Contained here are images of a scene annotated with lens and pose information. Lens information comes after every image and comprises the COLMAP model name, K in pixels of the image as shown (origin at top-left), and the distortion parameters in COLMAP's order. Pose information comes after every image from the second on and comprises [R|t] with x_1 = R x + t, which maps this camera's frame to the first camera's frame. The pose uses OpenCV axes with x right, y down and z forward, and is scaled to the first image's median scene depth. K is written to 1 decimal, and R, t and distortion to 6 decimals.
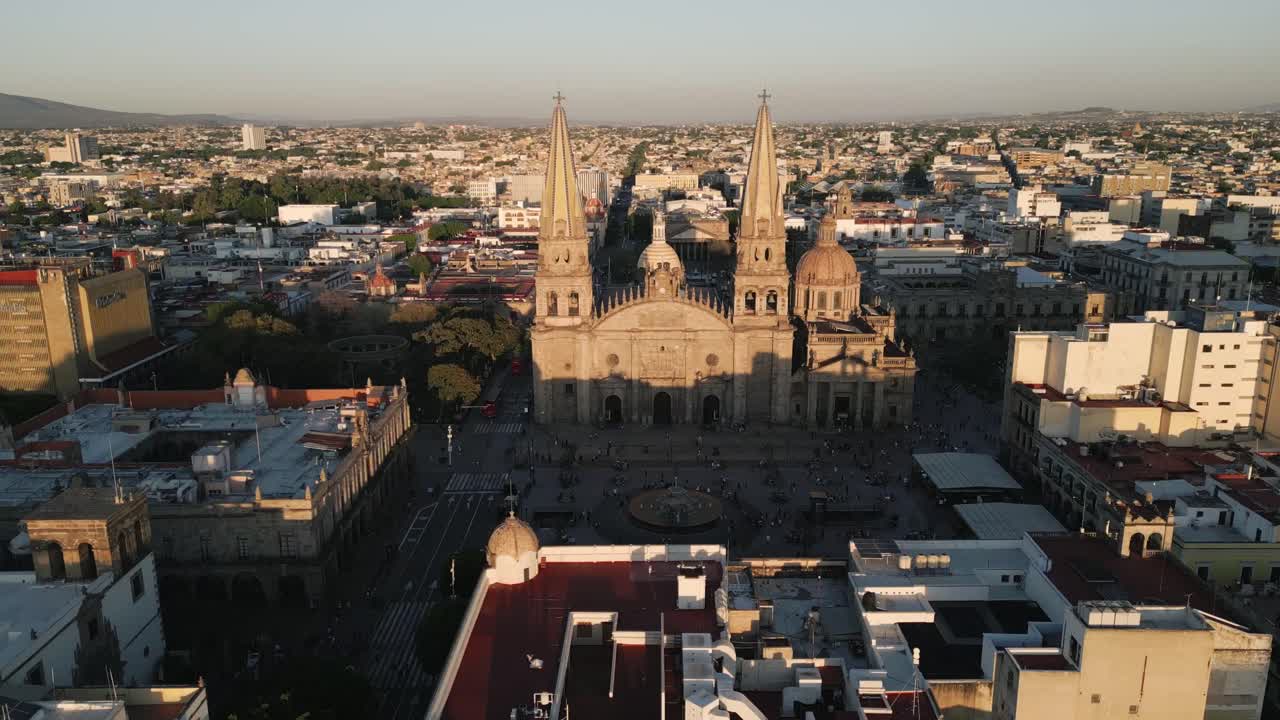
lens RADIAL K [[922.0, 0, 640.0], [0, 922.0, 360.0], [0, 0, 1]] dist [0.123527, -0.206379]
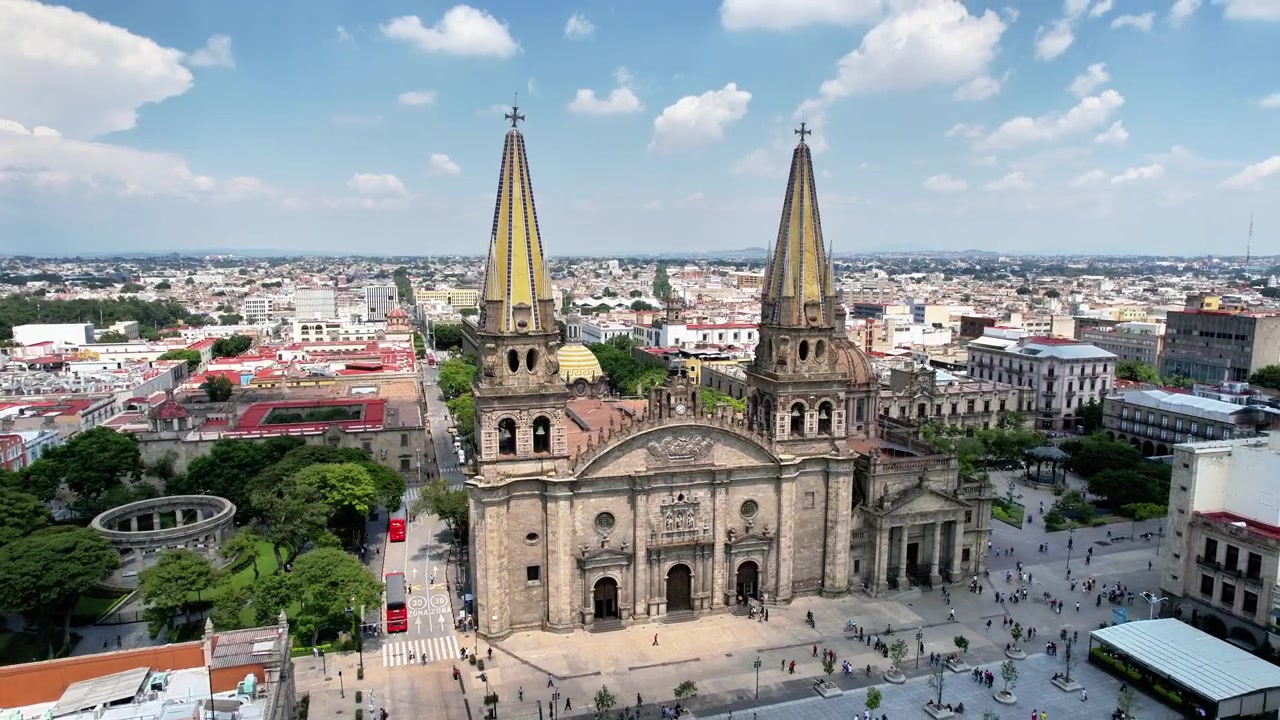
lens RADIAL K [[812.7, 0, 639.5], [0, 812.7, 369.3], [0, 0, 1]] dist [-0.078748, 0.069933]
pose [[0.955003, -0.032644, 0.294794, -0.116387], [0.064773, 0.992888, -0.099886, -0.032672], [-0.289437, 0.114486, 0.950326, 0.314228]]
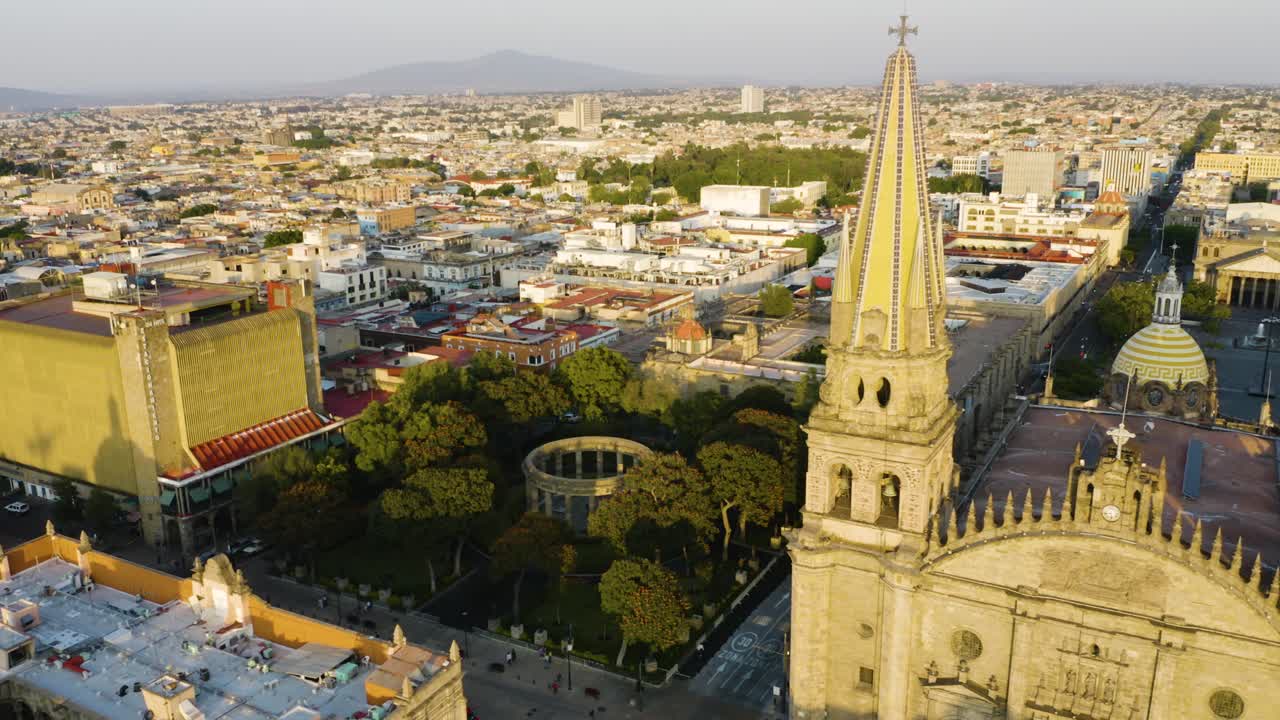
lens RADIAL K [[1029.1, 0, 636.2], [0, 1029.1, 359.2], [0, 0, 1]] dist [0.103276, -0.303241]
pose [[0.874582, 0.117277, -0.470482, 0.032012], [-0.111016, 0.992966, 0.041148, -0.092389], [0.471999, 0.016244, 0.881450, 0.351639]]
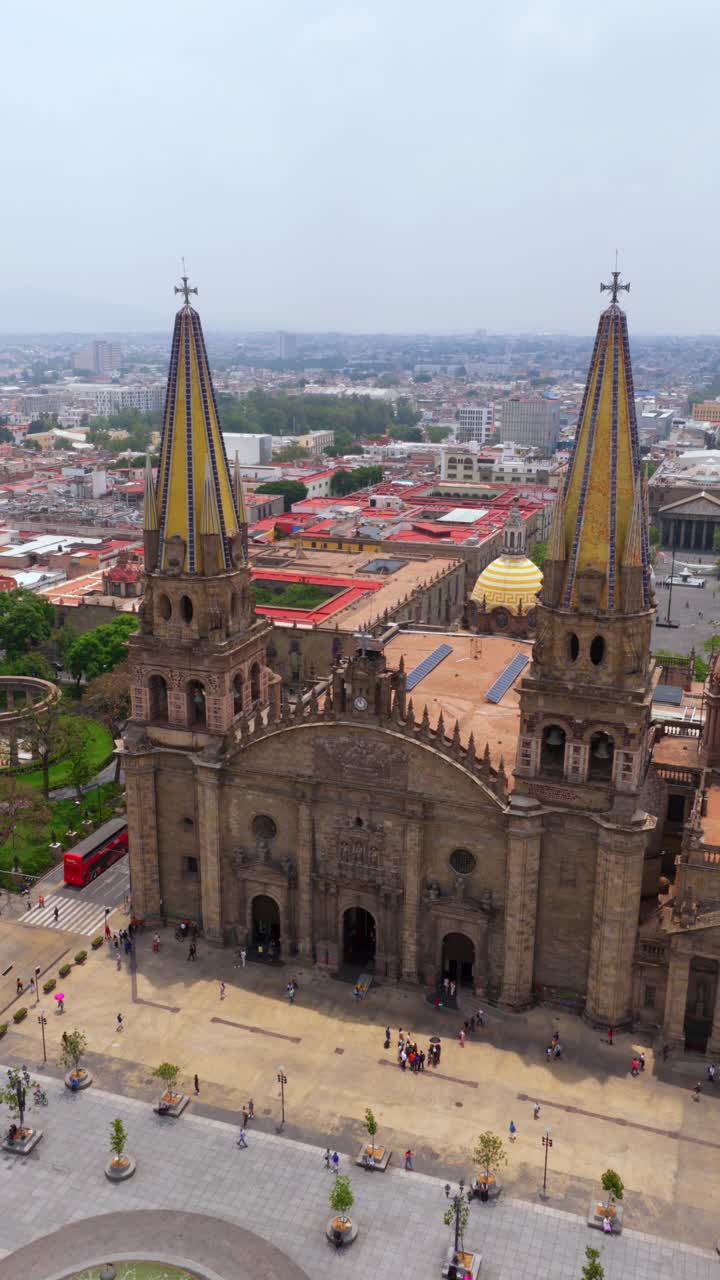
lens RADIAL K [[1091.3, 0, 360.0], [0, 1091.3, 640.0], [0, 0, 1]] dist [-0.006377, 0.001008]
pose [[0.942874, 0.102969, -0.316839, 0.132371], [-0.094148, 0.994626, 0.043068, -0.089053], [0.319571, -0.010778, 0.947501, 0.326419]]
